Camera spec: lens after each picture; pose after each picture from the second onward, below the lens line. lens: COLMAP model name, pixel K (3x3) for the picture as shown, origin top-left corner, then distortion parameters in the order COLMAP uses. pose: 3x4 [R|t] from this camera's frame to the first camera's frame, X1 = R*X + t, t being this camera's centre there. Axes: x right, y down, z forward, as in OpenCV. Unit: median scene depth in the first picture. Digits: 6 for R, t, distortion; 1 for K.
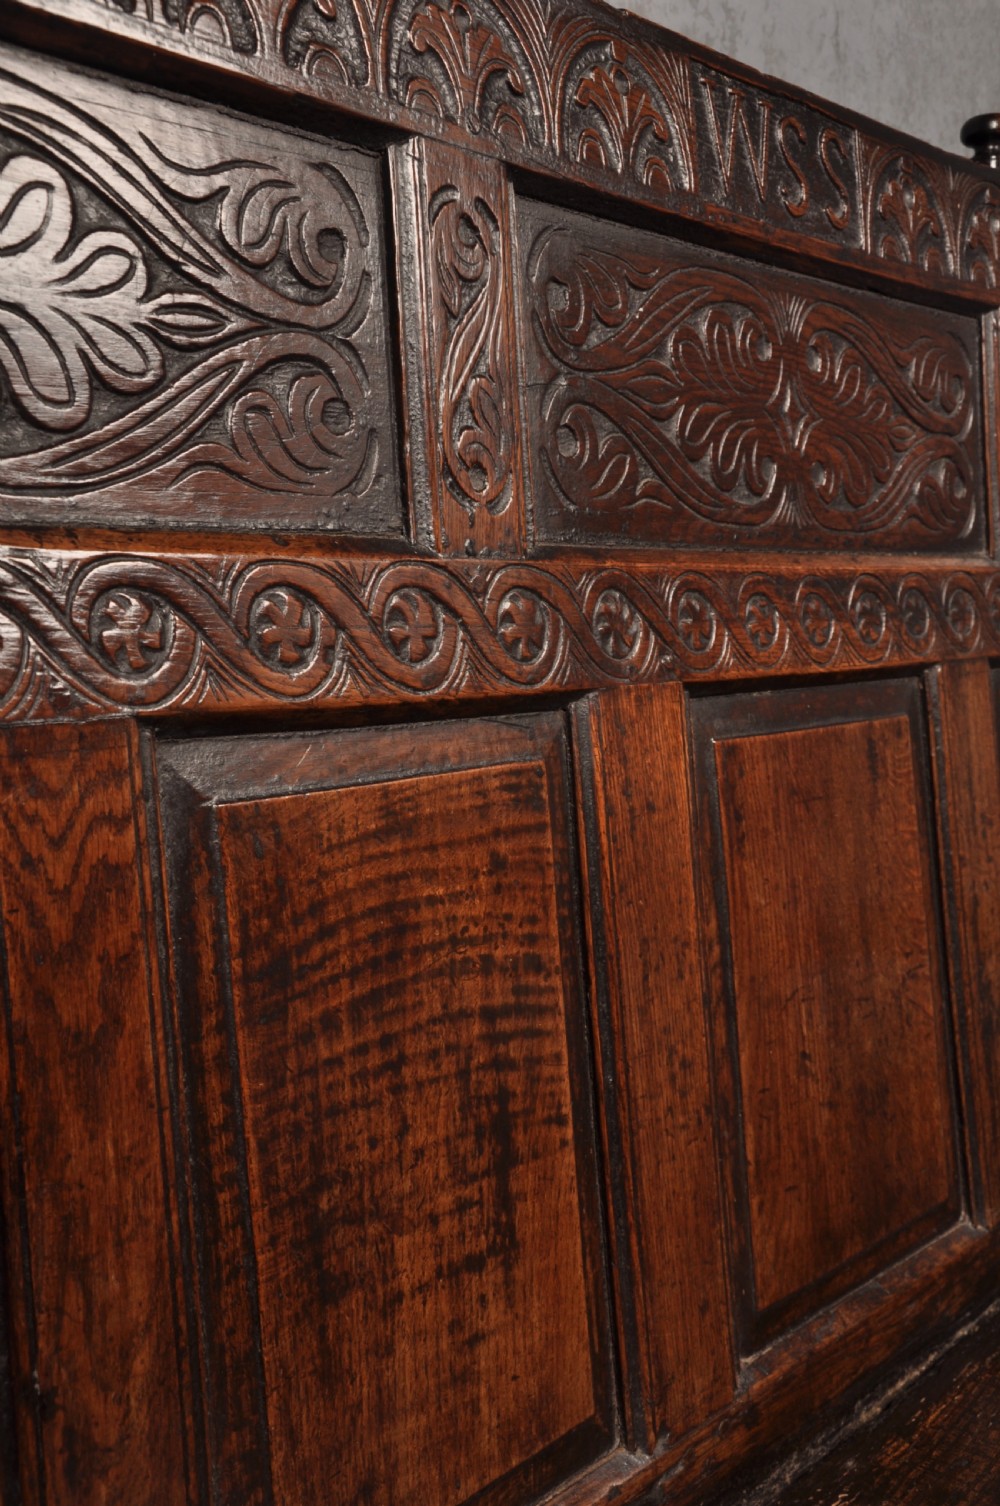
lens RADIAL K [[1727.3, 0, 500.0], [0, 1727.3, 753.0], [0, 0, 1]] dist [0.013950, 0.008356]
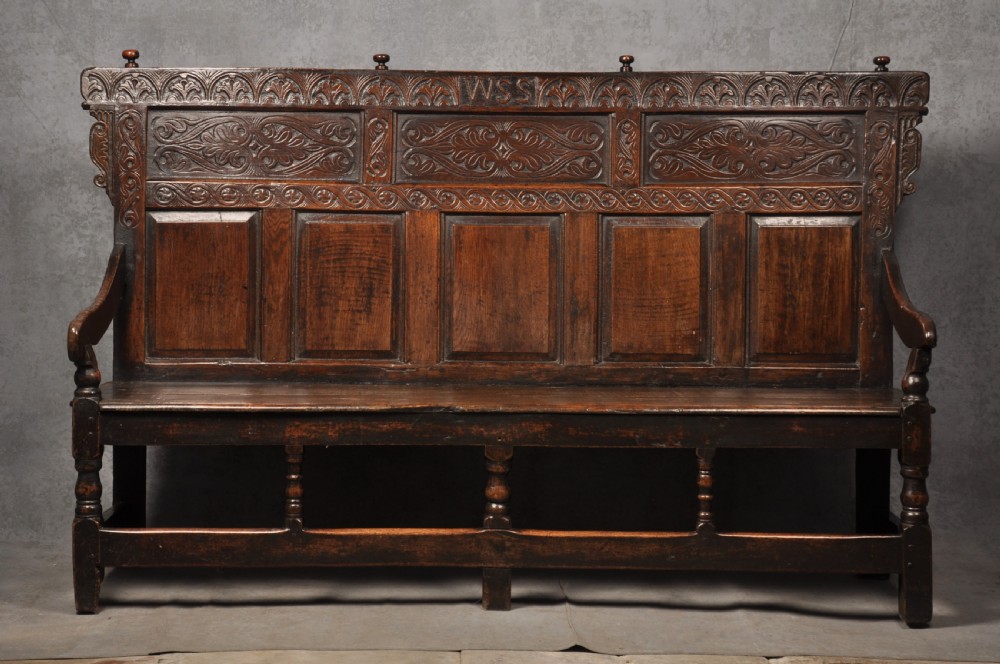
lens RADIAL K [[1146.9, 0, 500.0], [0, 1146.9, 332.0], [0, 0, 1]] dist [0.013950, 0.008356]
pose [[0.634490, 0.093180, -0.767294, 2.927414], [-0.085305, 0.995084, 0.050302, 0.127949], [0.768209, 0.033538, 0.639320, -0.953647]]
